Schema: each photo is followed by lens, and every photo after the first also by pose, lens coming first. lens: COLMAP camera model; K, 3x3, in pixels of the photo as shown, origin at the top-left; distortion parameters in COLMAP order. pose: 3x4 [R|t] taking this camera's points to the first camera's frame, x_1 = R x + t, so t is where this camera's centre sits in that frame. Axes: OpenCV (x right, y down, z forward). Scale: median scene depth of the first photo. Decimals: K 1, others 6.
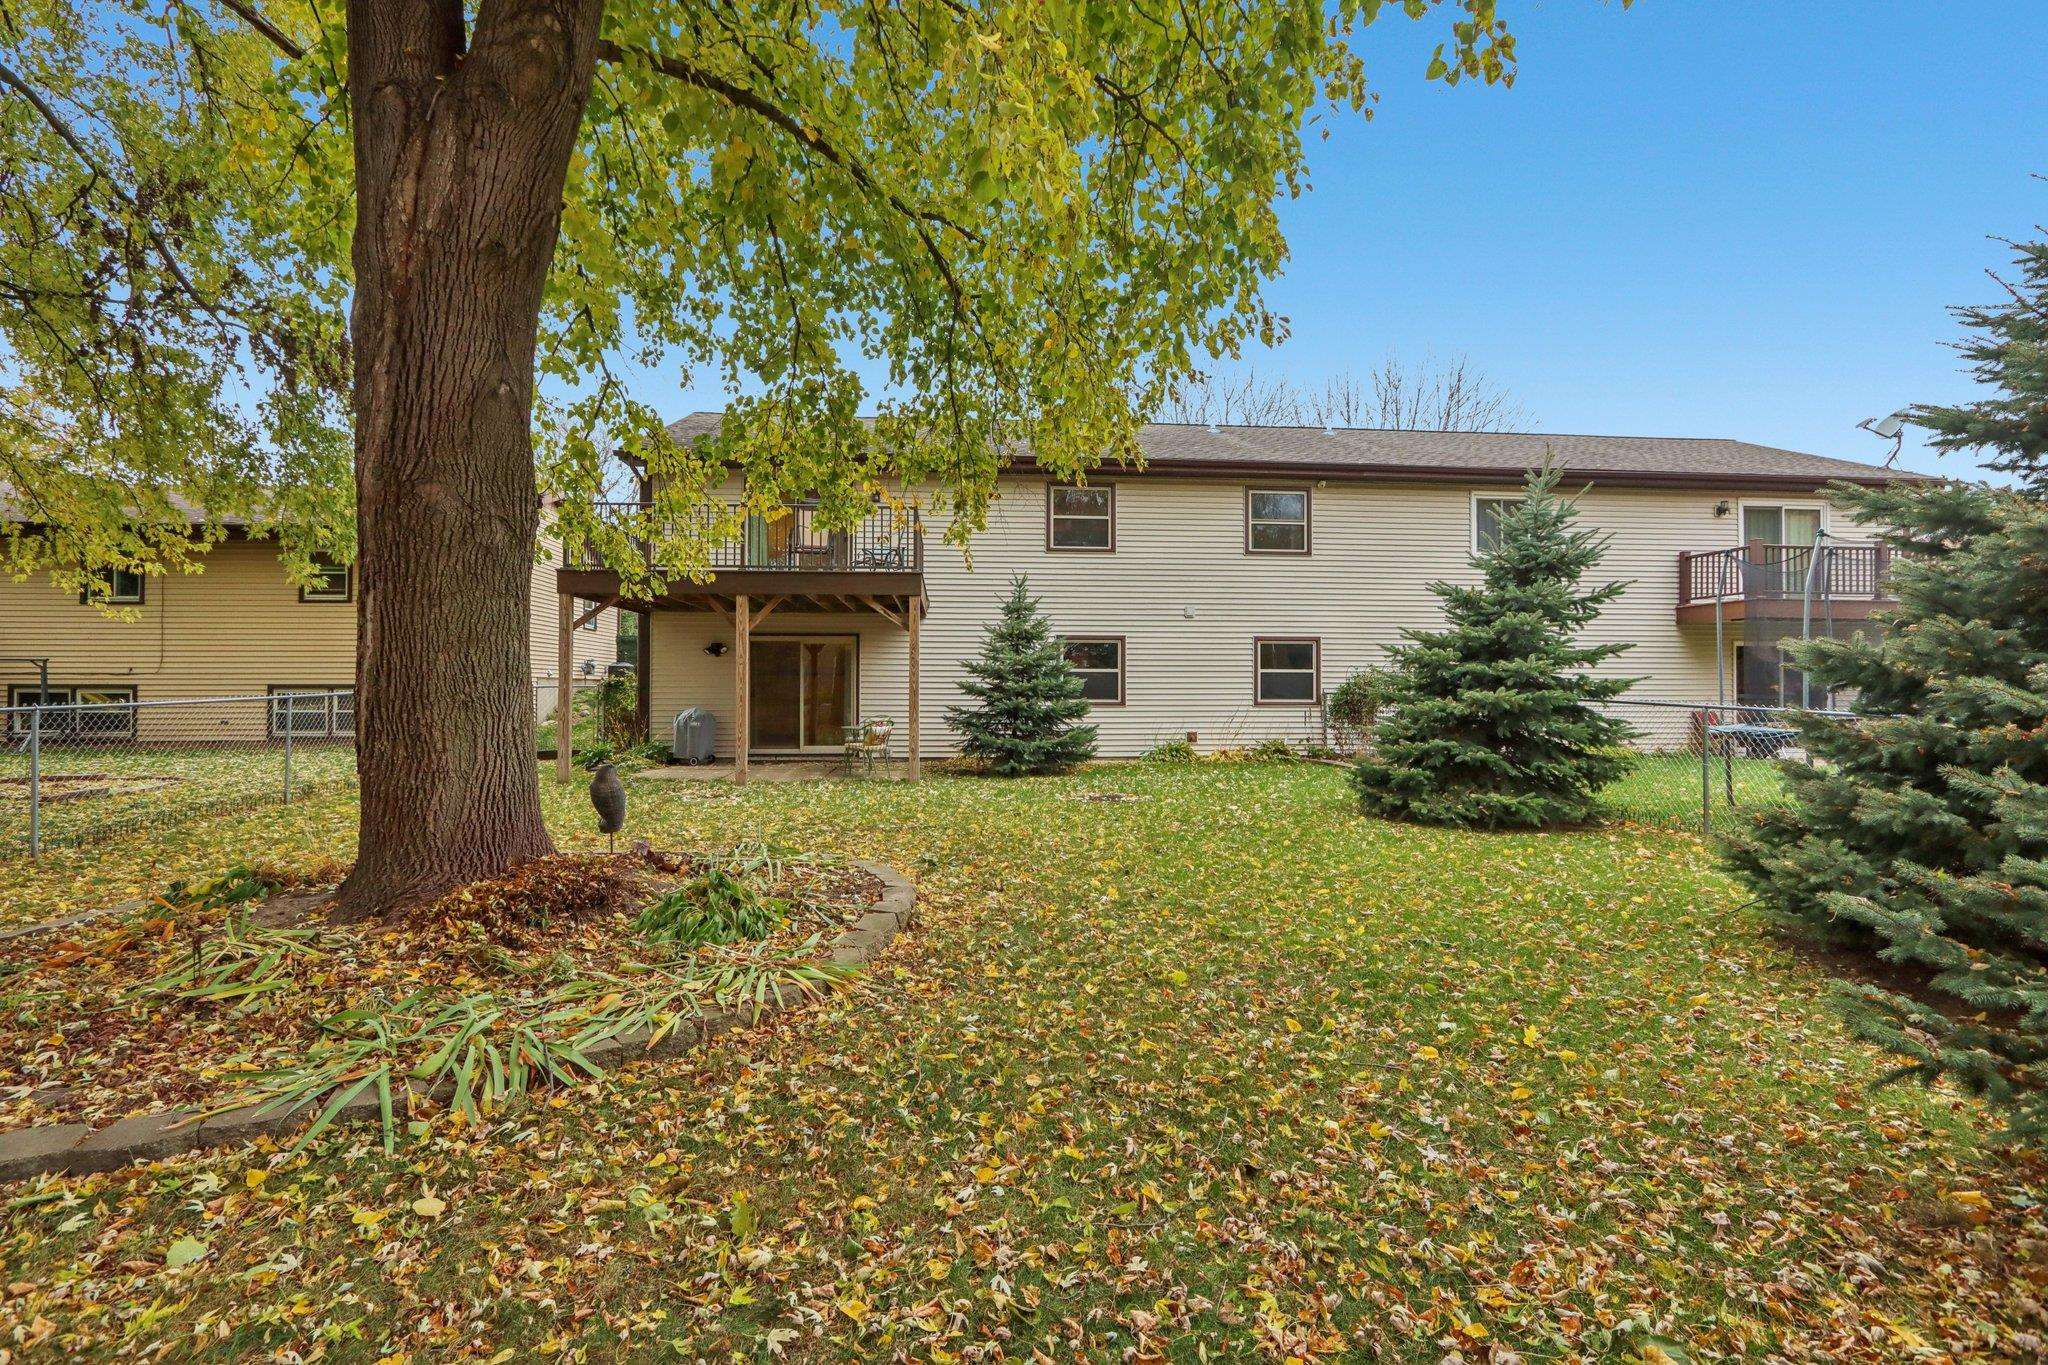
lens RADIAL K [[953.4, 0, 1023.7], [0, 953.4, 671.9], [0, 0, 1]] dist [-0.001598, 0.000343]
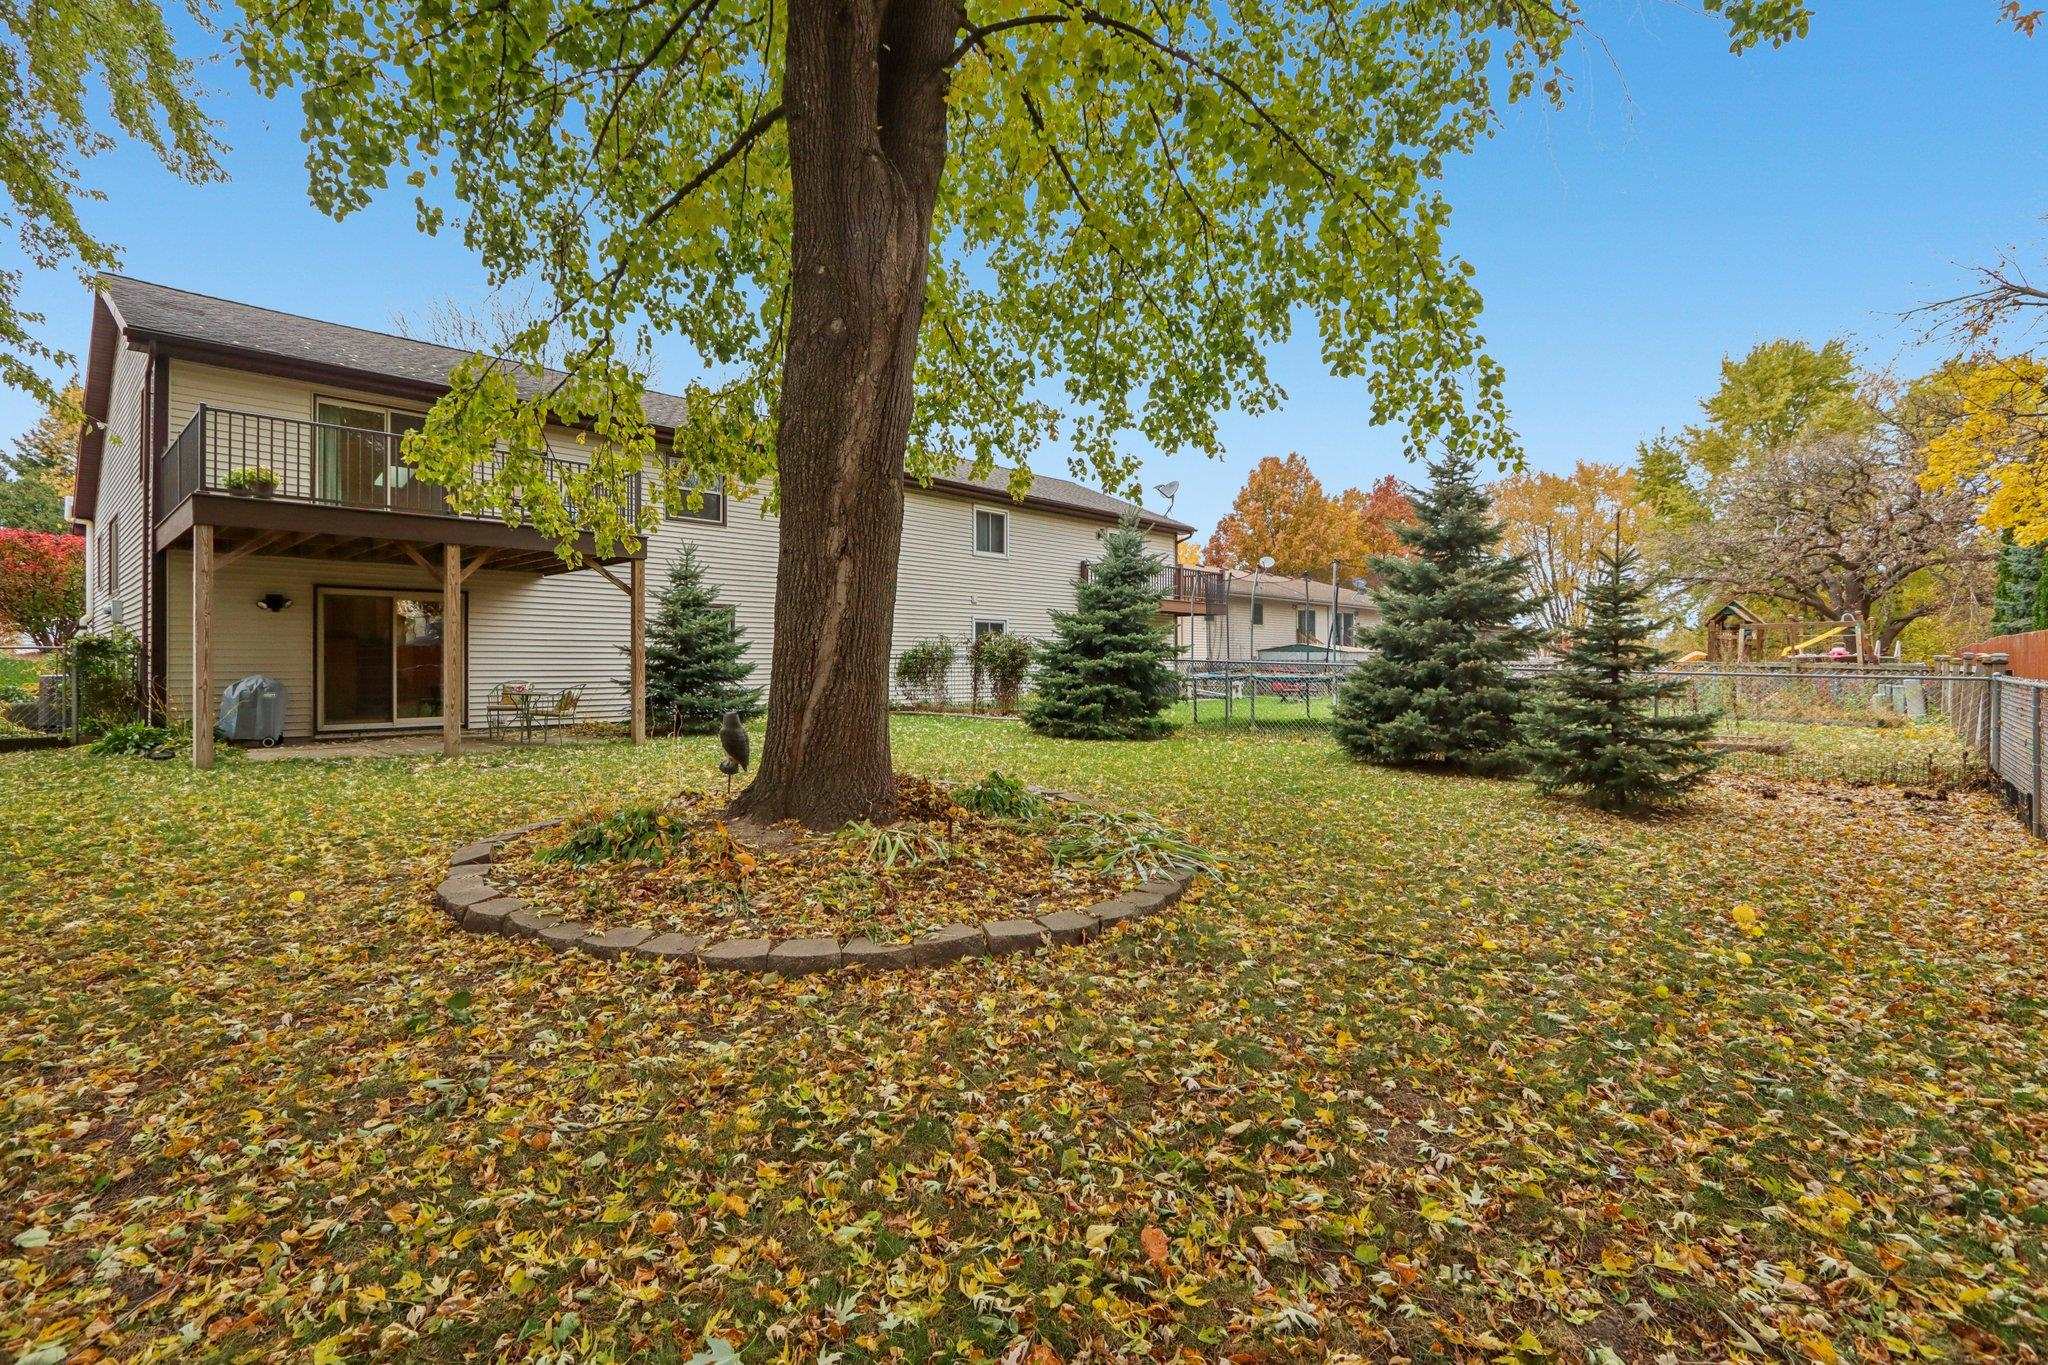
lens RADIAL K [[953.4, 0, 1023.7], [0, 953.4, 671.9], [0, 0, 1]] dist [-0.001598, 0.000343]
pose [[0.723042, -0.012139, 0.690698, -0.629687], [-0.011031, 0.999515, 0.029114, 0.006284], [-0.690716, -0.028669, 0.722557, -0.016904]]
